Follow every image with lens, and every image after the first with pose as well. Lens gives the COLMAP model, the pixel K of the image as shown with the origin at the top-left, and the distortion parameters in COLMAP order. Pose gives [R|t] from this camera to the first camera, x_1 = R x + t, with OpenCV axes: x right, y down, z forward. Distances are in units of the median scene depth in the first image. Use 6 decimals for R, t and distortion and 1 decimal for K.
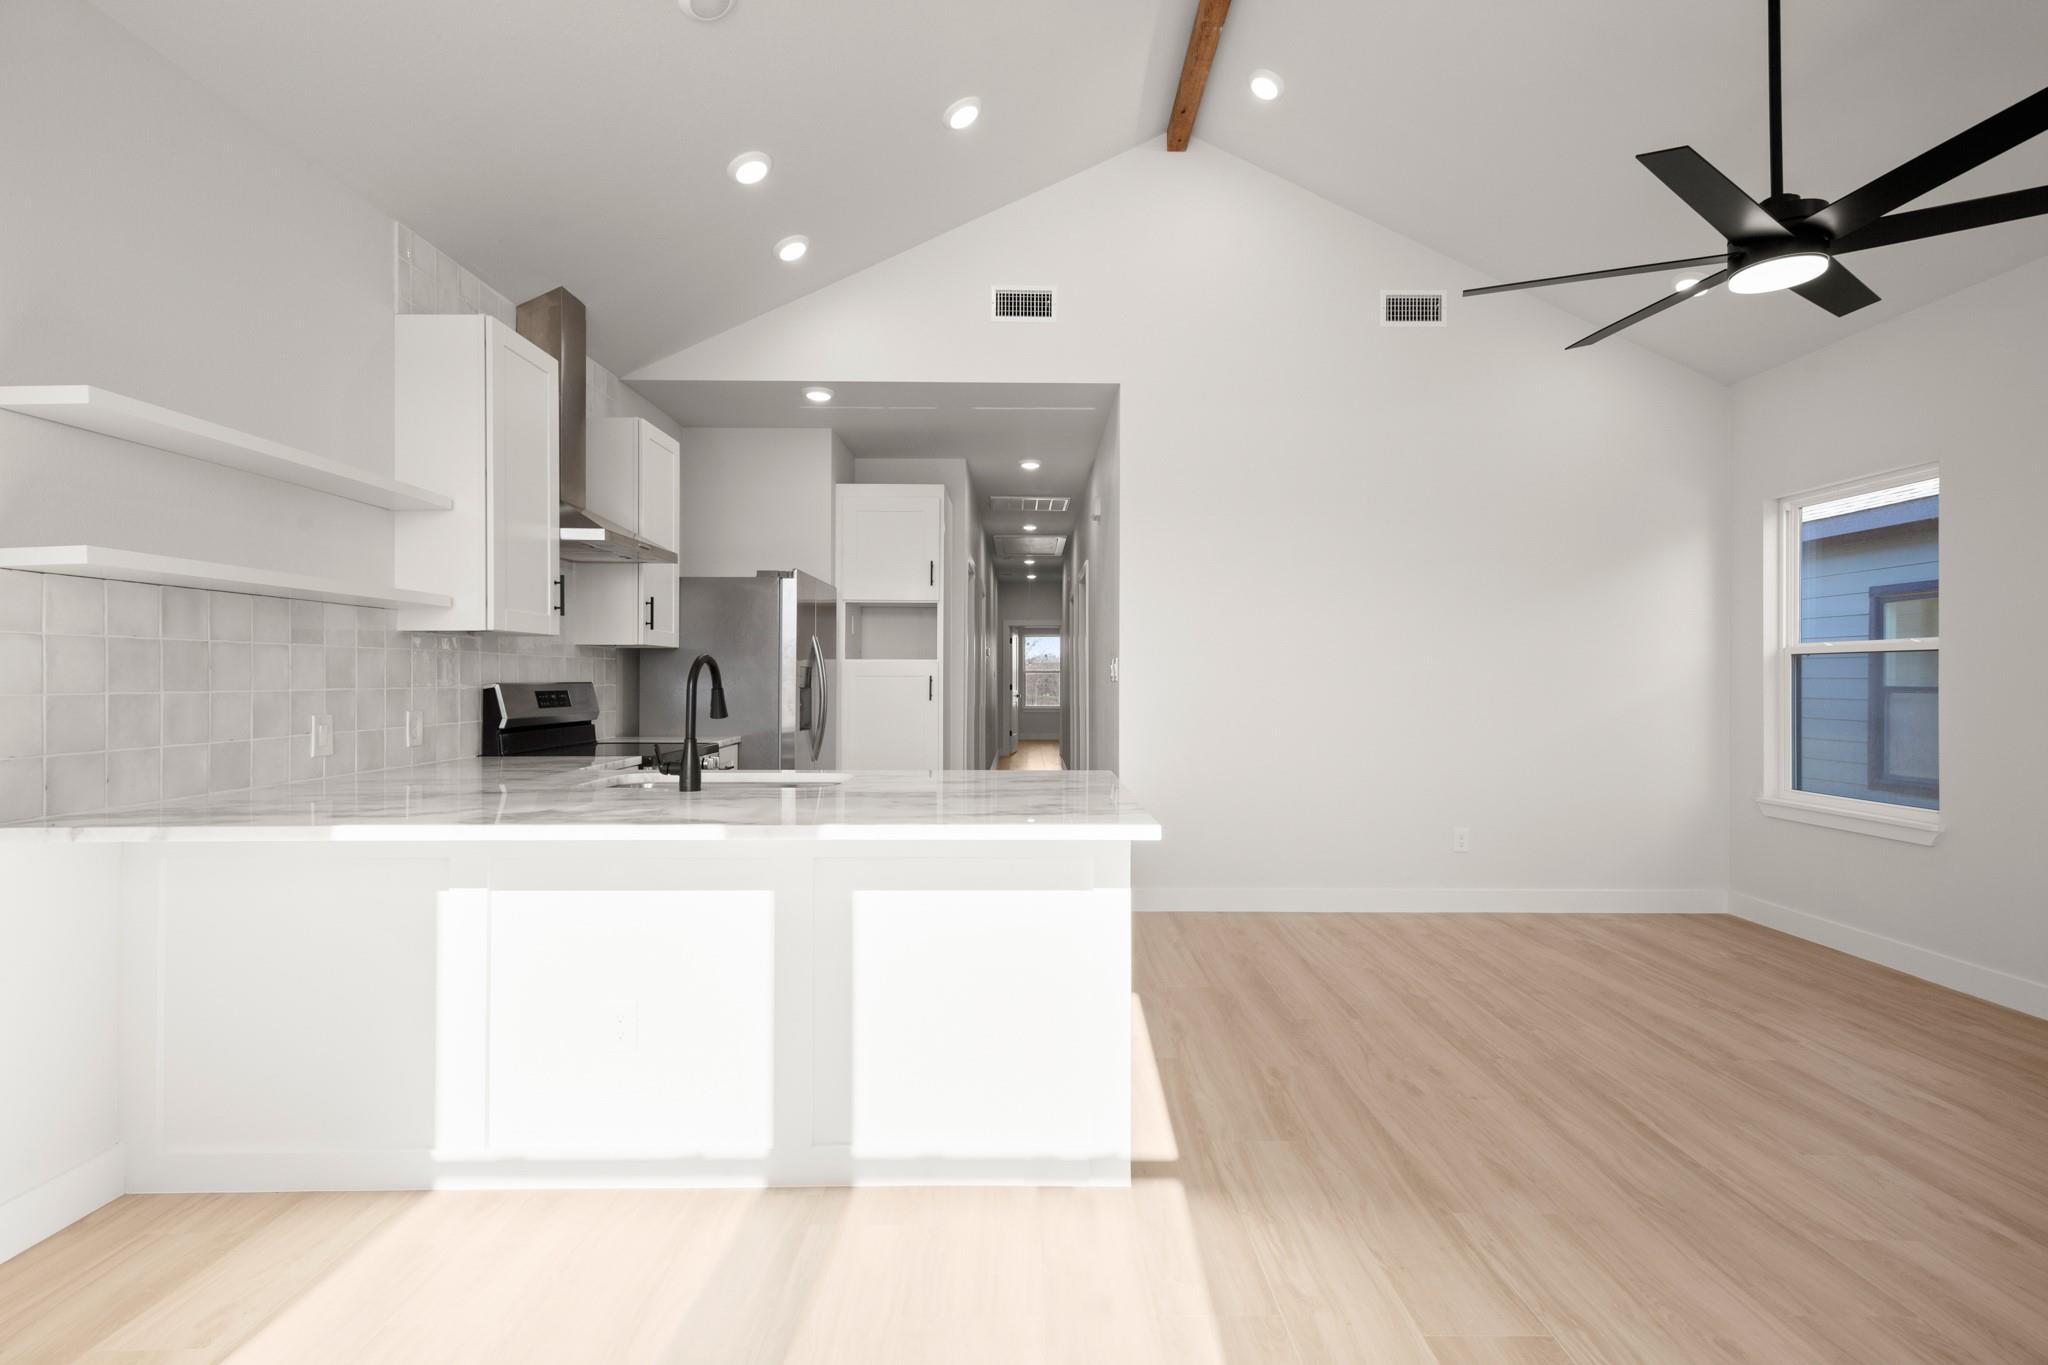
lens RADIAL K [[936.0, 0, 1034.9], [0, 936.0, 676.0], [0, 0, 1]] dist [0.013438, -0.000155]
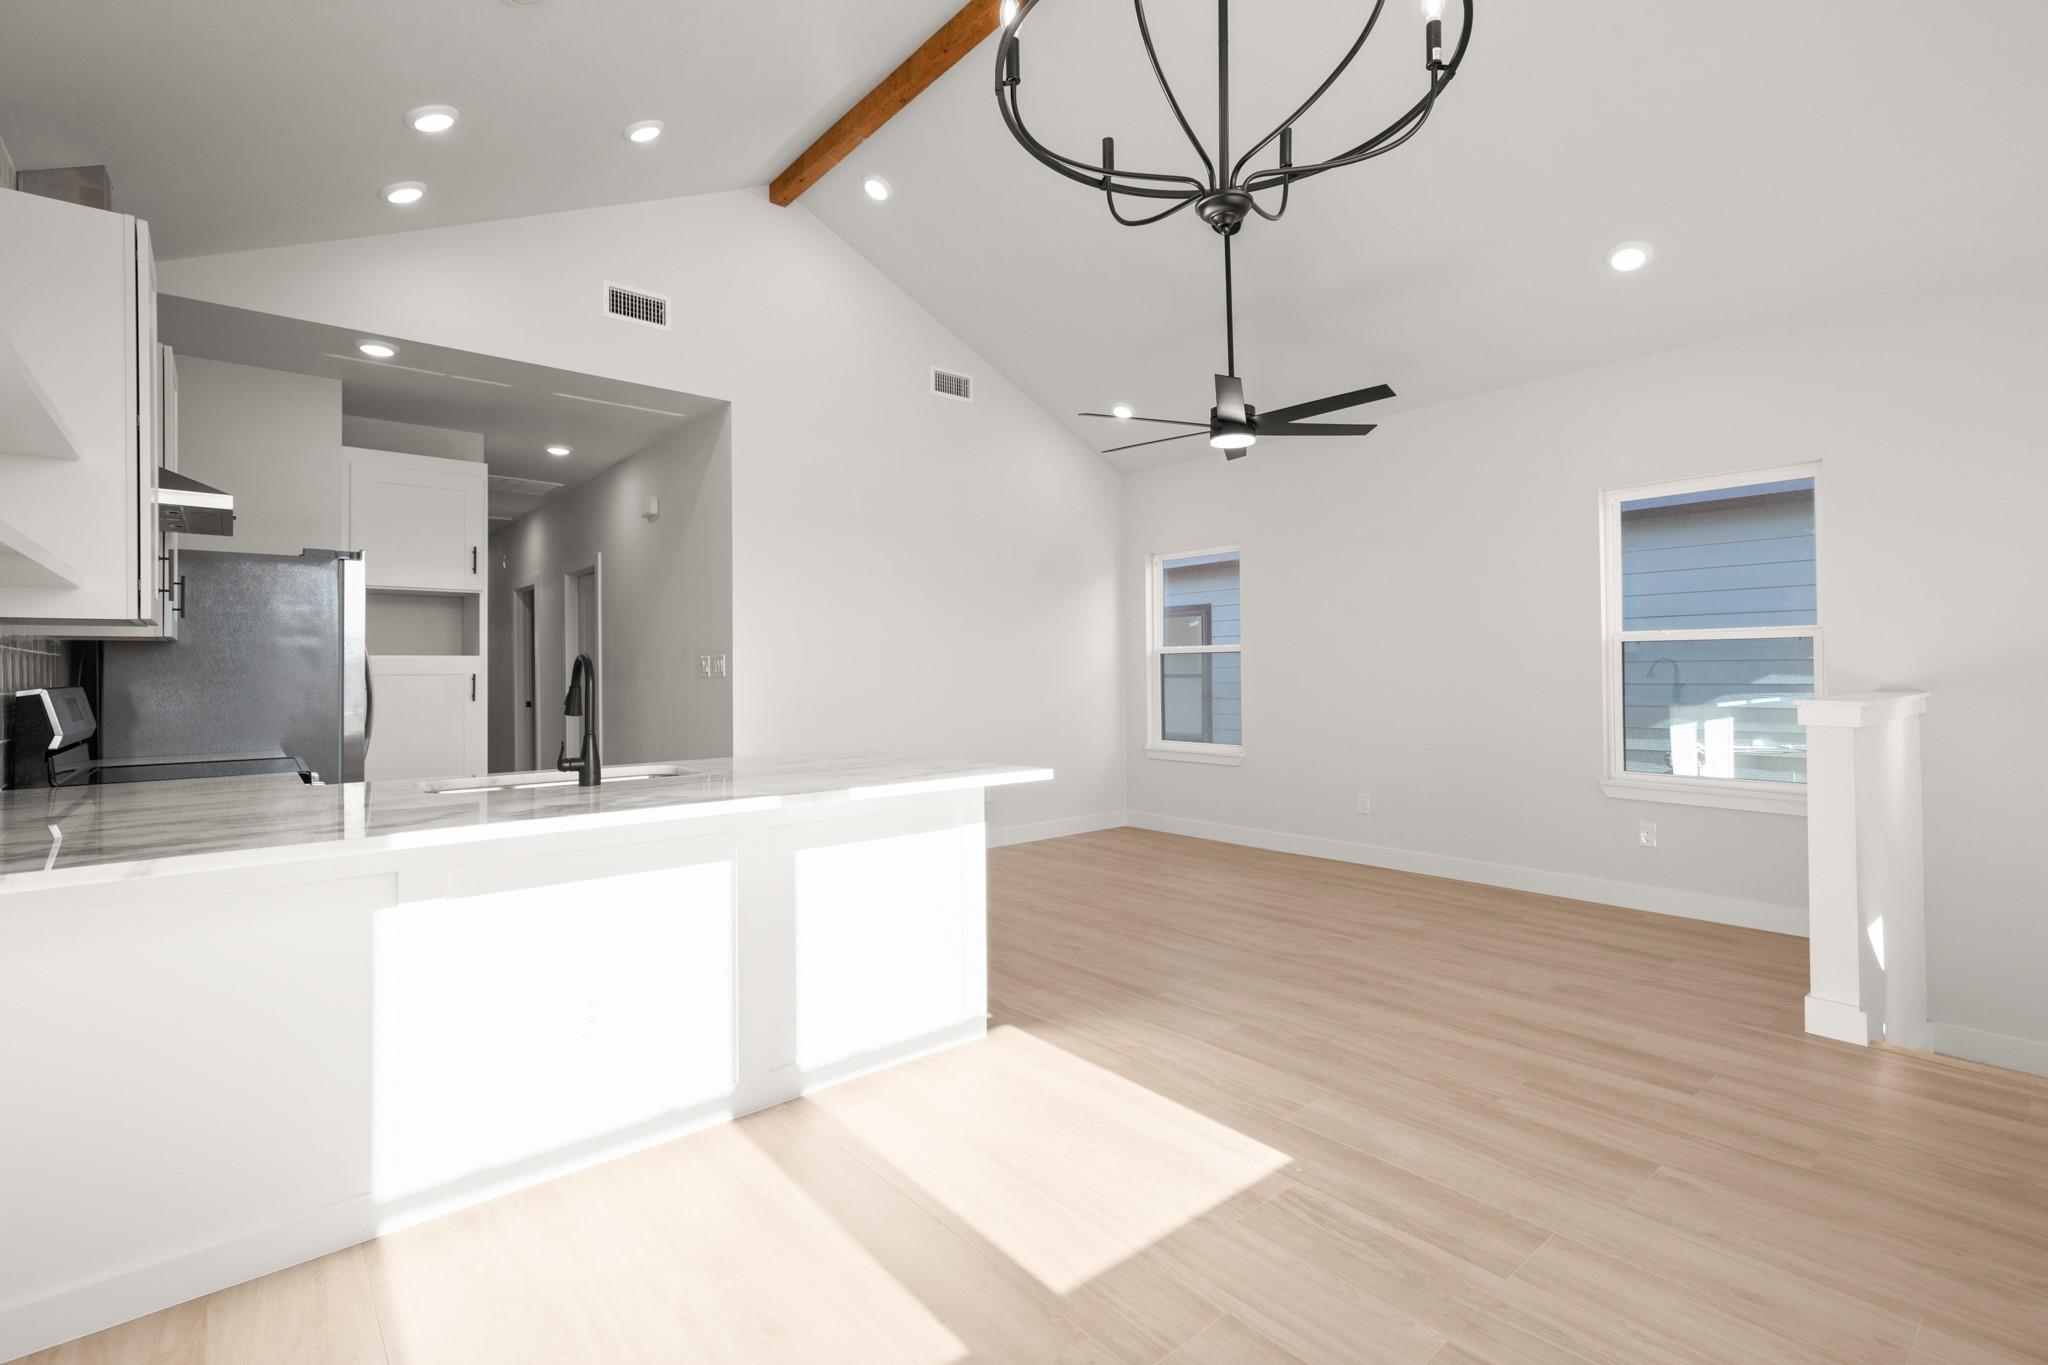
lens RADIAL K [[939.5, 0, 1034.6], [0, 939.5, 665.9], [0, 0, 1]] dist [0.000898, -0.000138]
pose [[0.764597, -0.004867, 0.644490, -0.482936], [0.008802, 0.999957, -0.002892, -0.000904], [-0.644448, 0.007884, 0.764607, -0.075212]]
